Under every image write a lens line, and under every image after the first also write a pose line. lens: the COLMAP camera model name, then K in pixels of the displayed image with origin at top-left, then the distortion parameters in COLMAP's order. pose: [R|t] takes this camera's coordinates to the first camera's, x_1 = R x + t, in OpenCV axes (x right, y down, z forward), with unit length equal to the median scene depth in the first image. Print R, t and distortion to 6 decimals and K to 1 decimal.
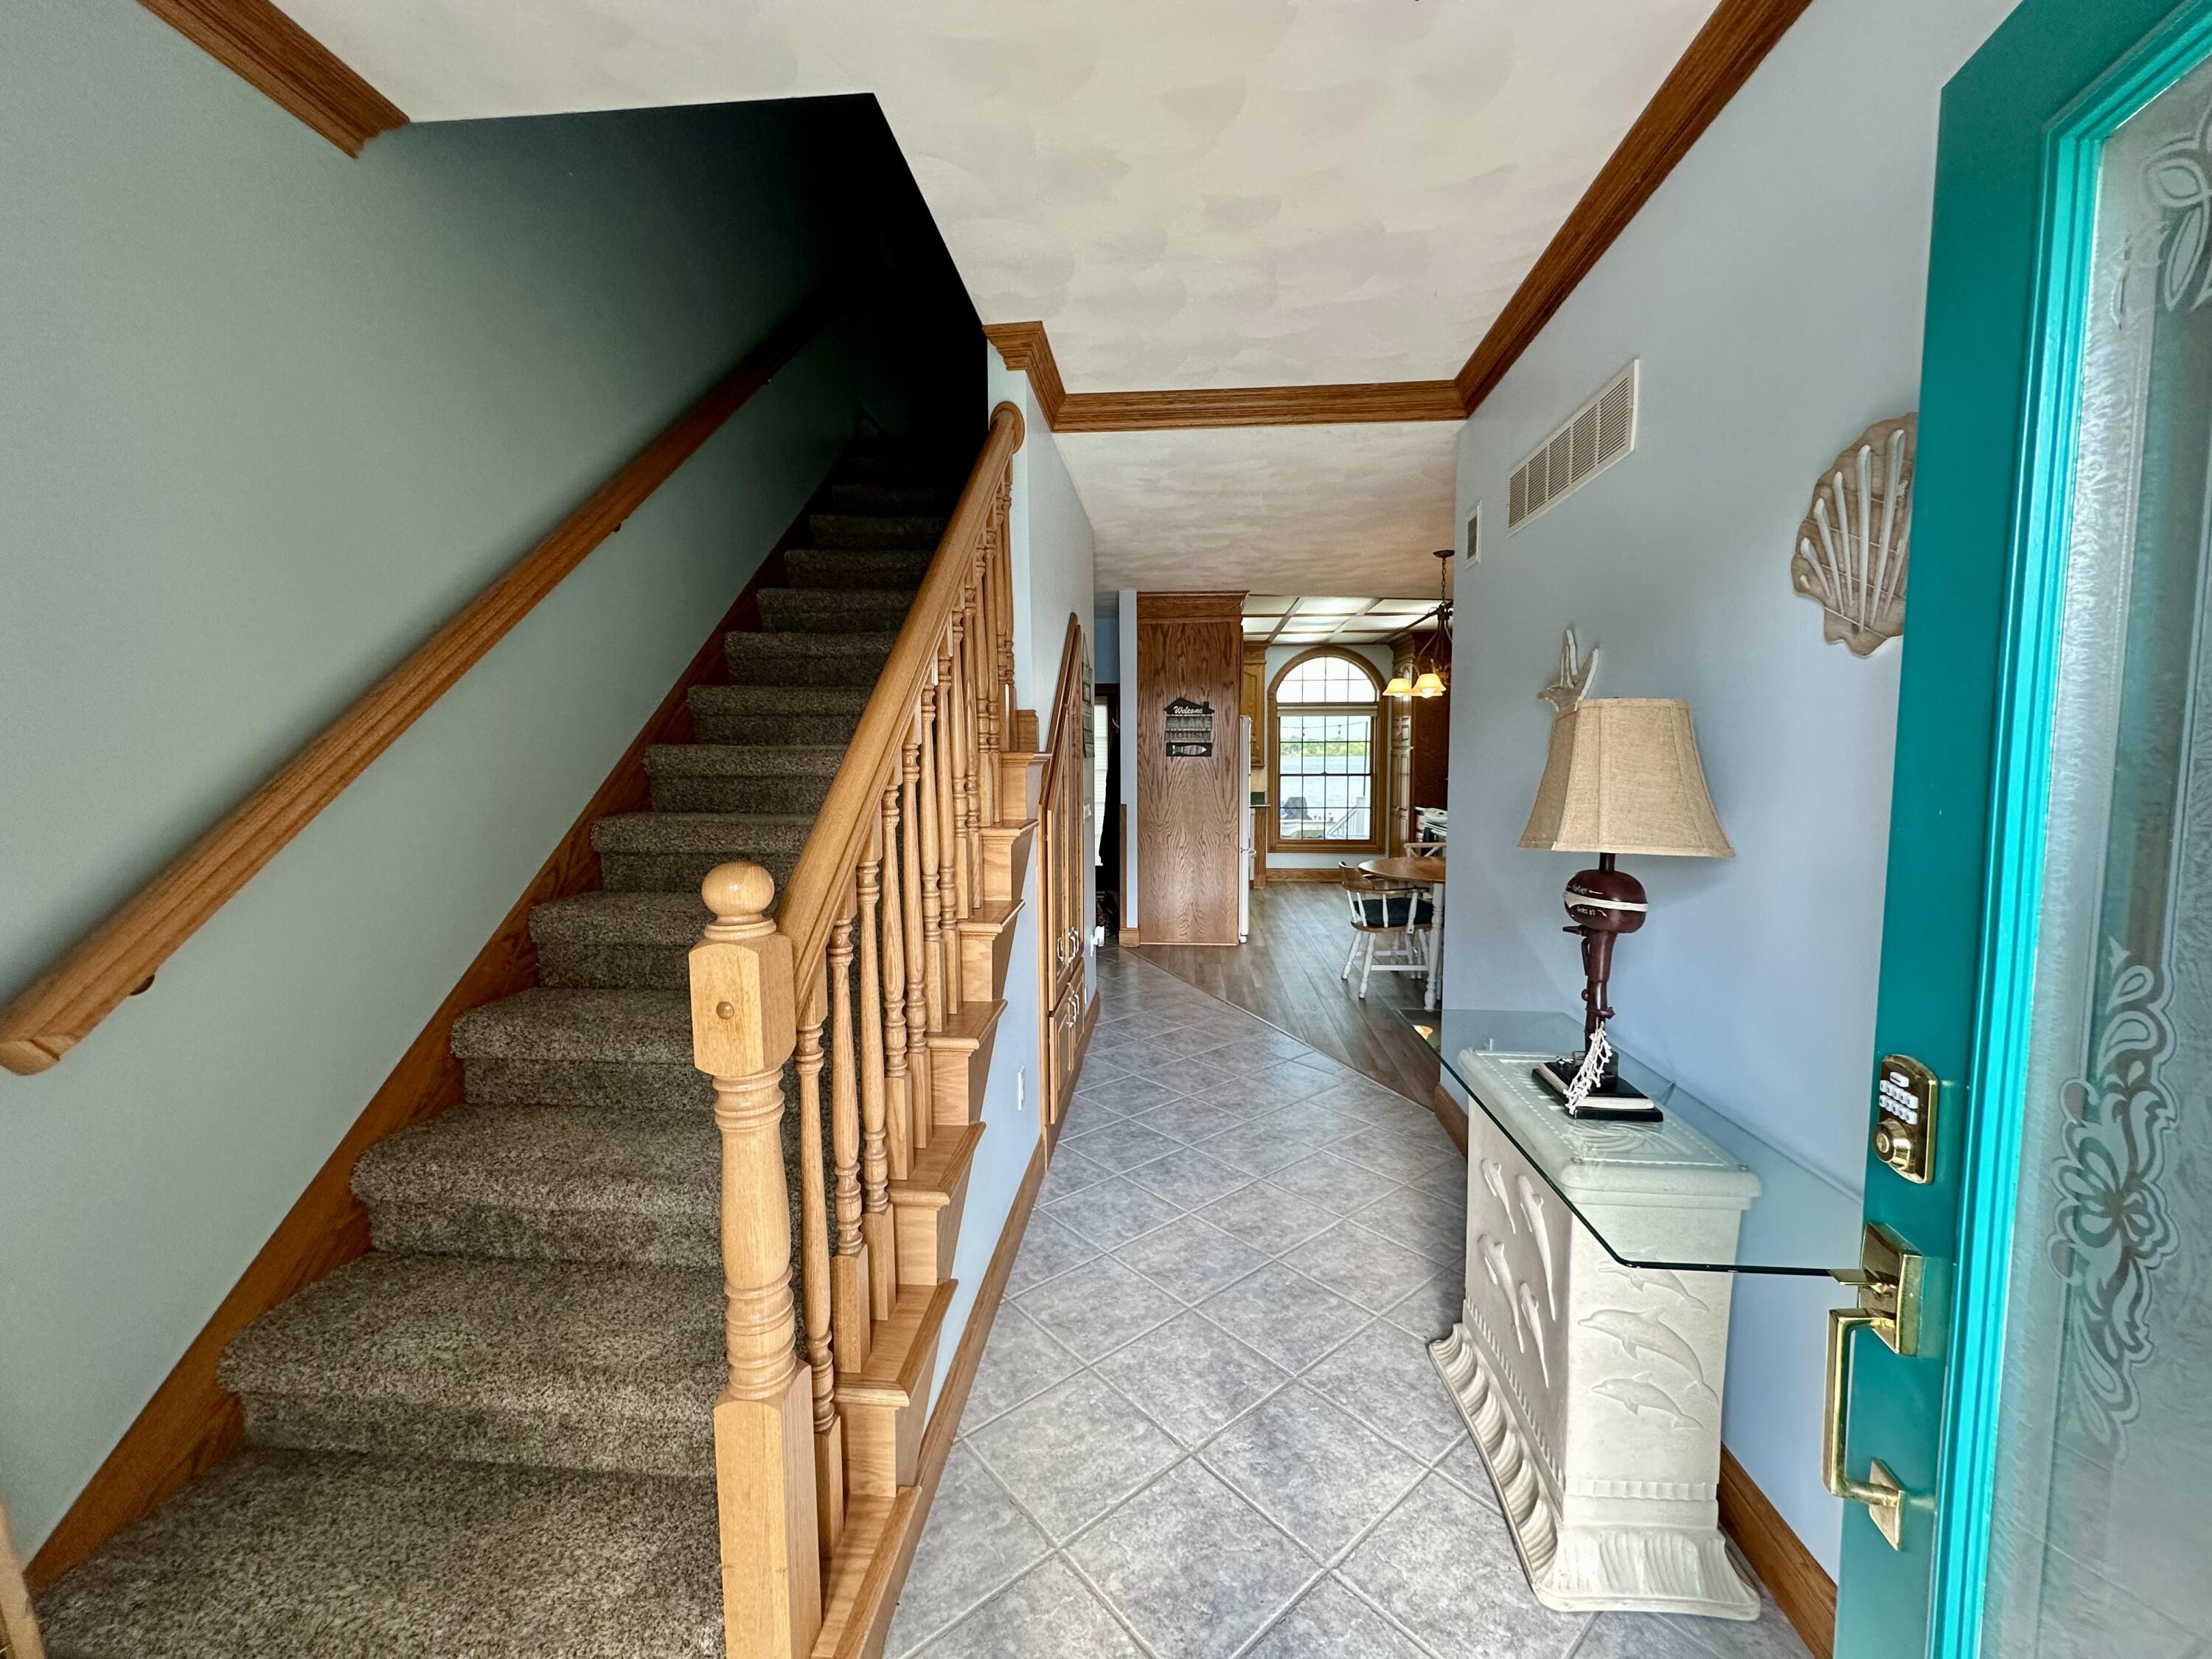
lens RADIAL K [[895.6, 0, 1107.0], [0, 895.6, 828.6], [0, 0, 1]] dist [-0.001241, 0.000992]
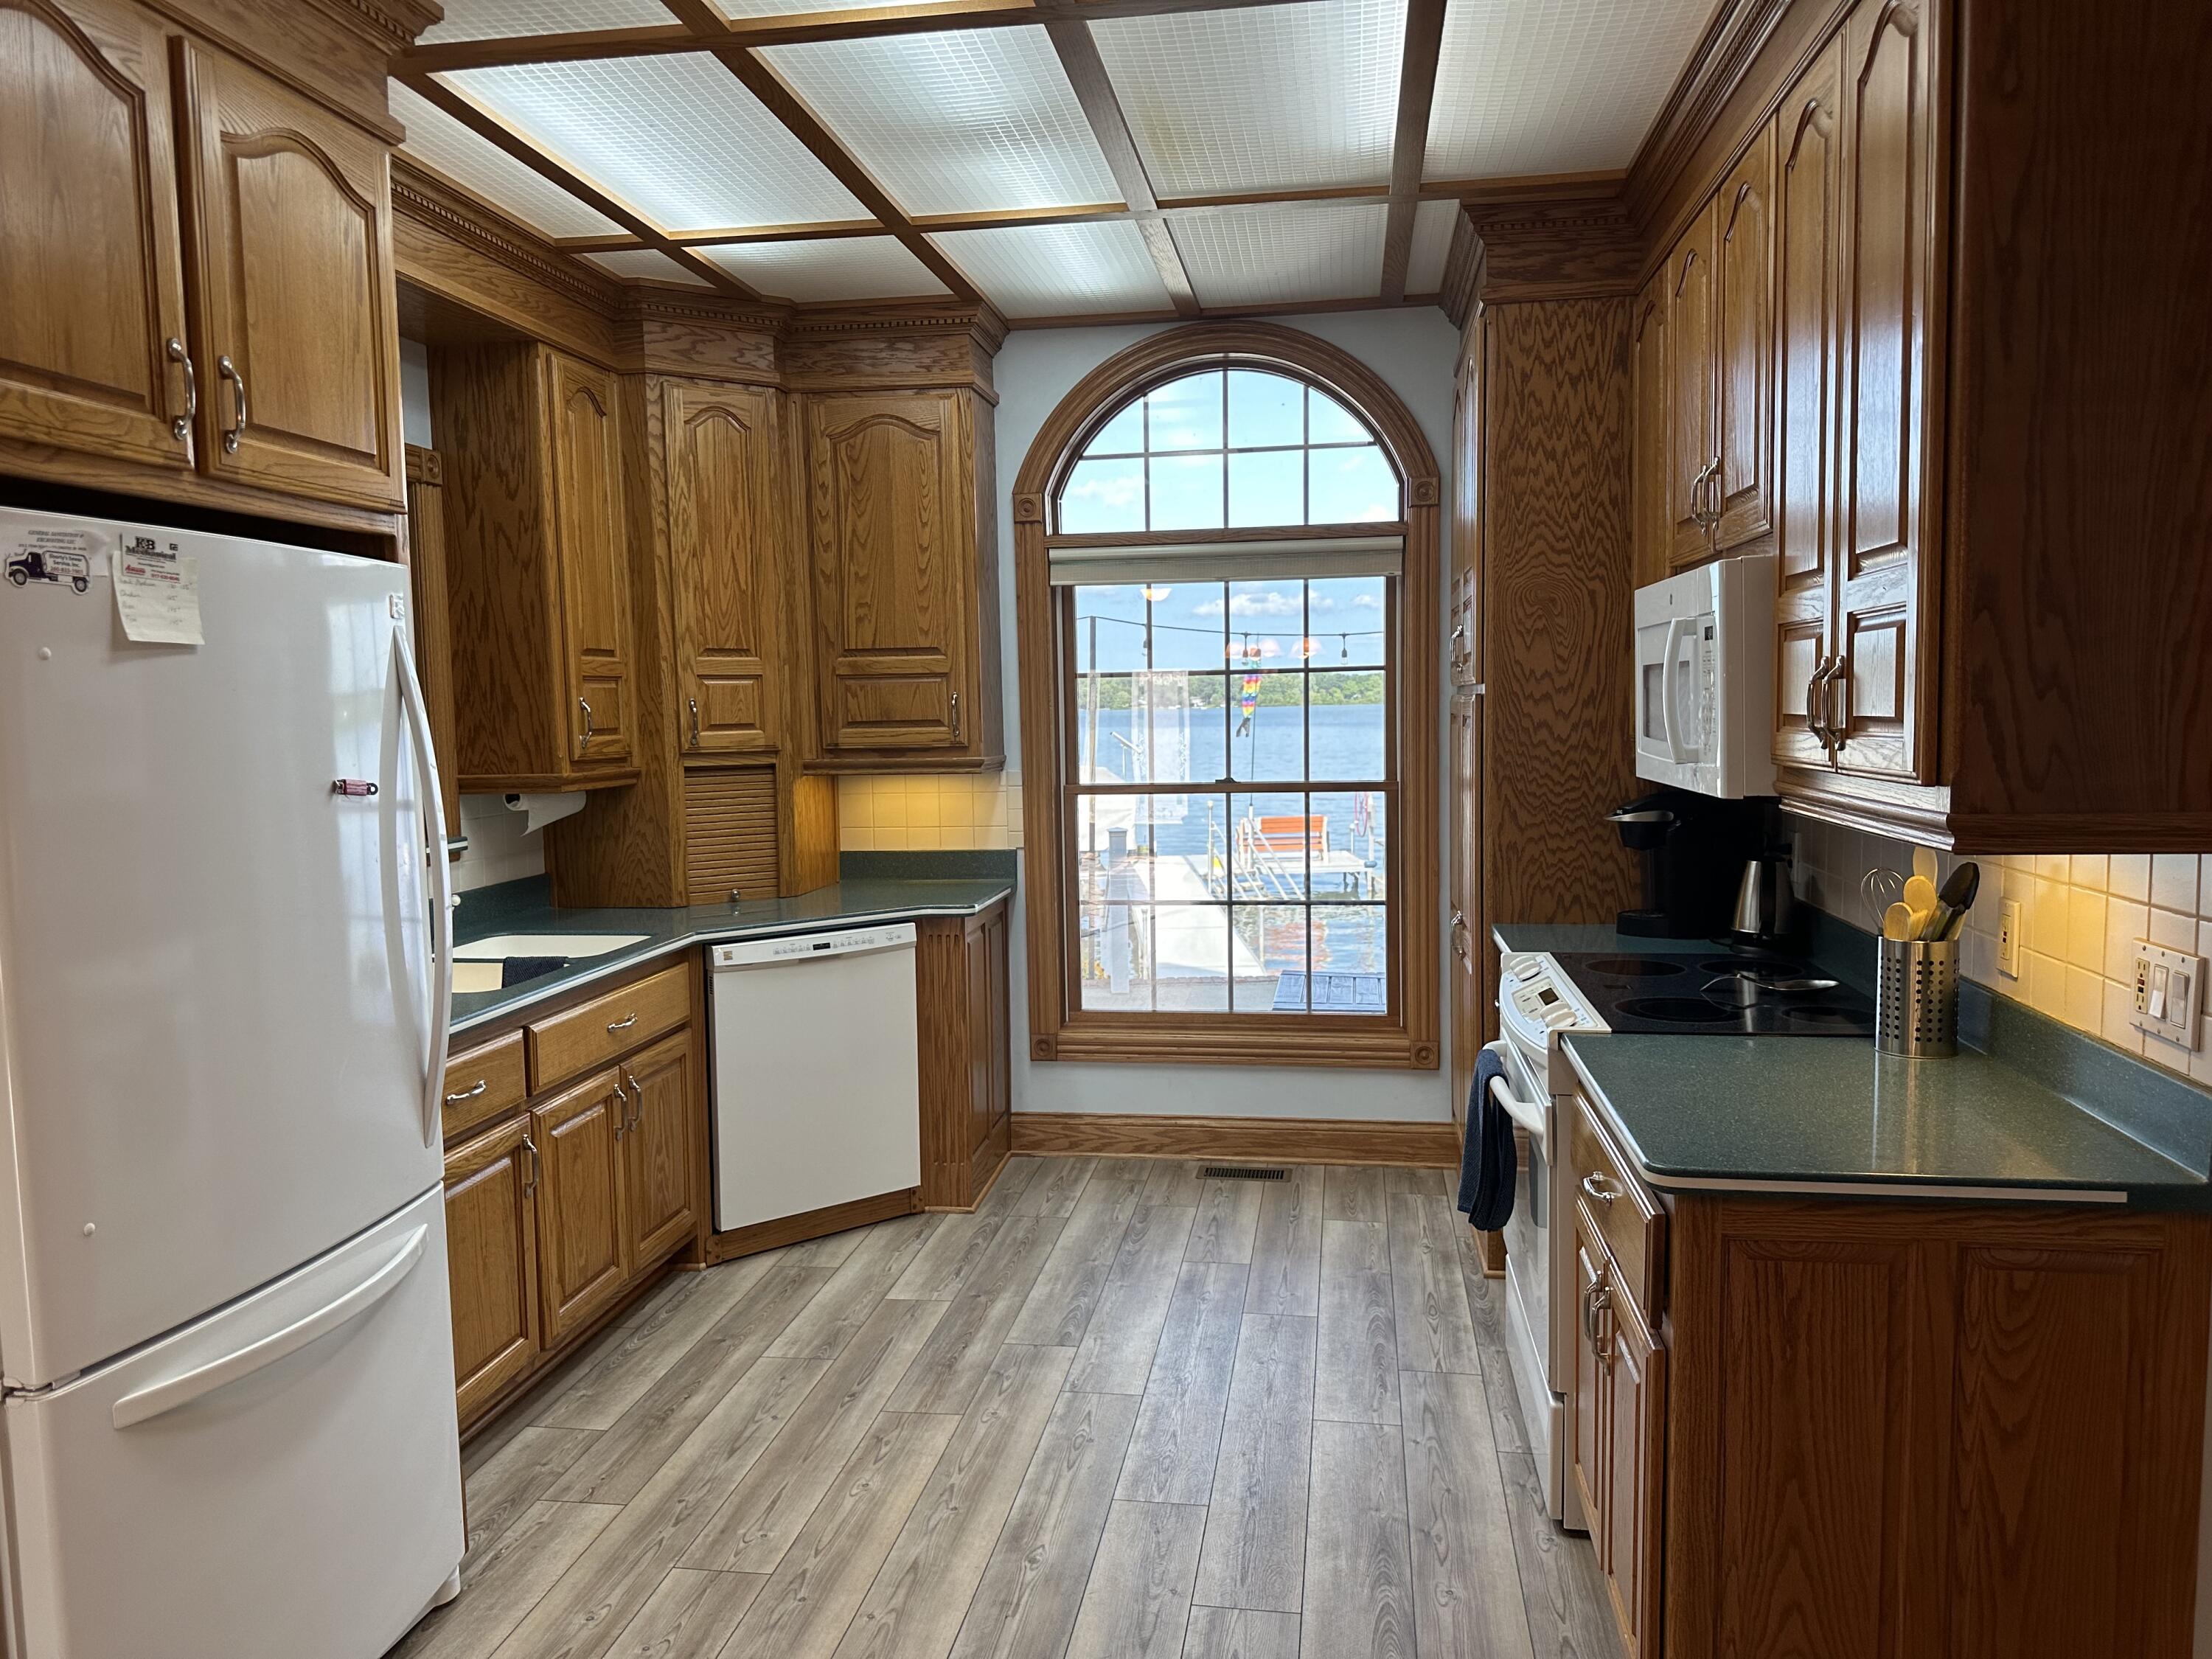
lens RADIAL K [[1607.9, 0, 1106.1], [0, 1607.9, 834.1], [0, 0, 1]] dist [0.054946, -0.075538]
pose [[0.997507, -0.003811, -0.070466, 0.241199], [0.003366, 0.999974, -0.006442, -0.042290], [0.070488, 0.006189, 0.997493, 0.488432]]
